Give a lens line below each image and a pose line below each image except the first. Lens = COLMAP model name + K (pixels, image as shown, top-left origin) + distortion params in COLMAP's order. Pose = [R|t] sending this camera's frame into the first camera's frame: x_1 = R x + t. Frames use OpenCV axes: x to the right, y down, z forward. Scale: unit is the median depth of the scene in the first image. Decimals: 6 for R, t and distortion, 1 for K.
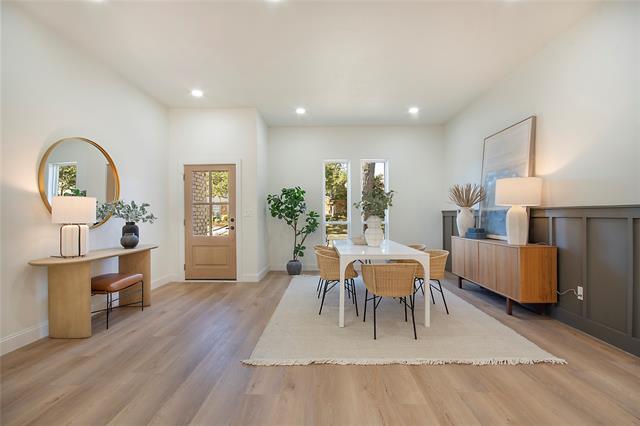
lens RADIAL K [[281.7, 0, 324.7], [0, 281.7, 214.2], [0, 0, 1]] dist [-0.004633, -0.002679]
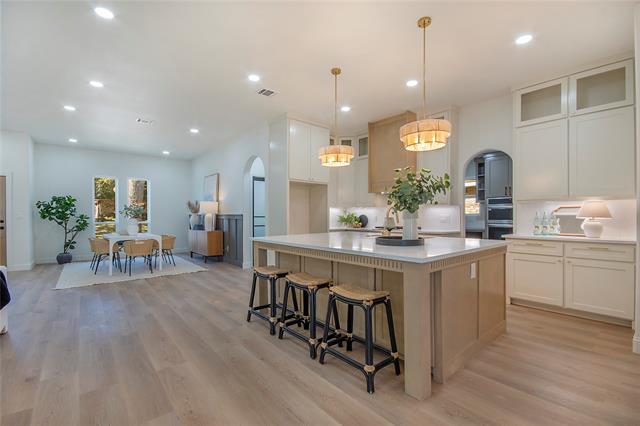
lens RADIAL K [[281.7, 0, 319.1], [0, 281.7, 217.3], [0, 0, 1]] dist [-0.004633, -0.002679]
pose [[0.763170, 0.001030, 0.646197, -0.050246], [-0.004699, 0.999981, 0.003956, -0.008367], [-0.646181, -0.006056, 0.763160, -0.746644]]
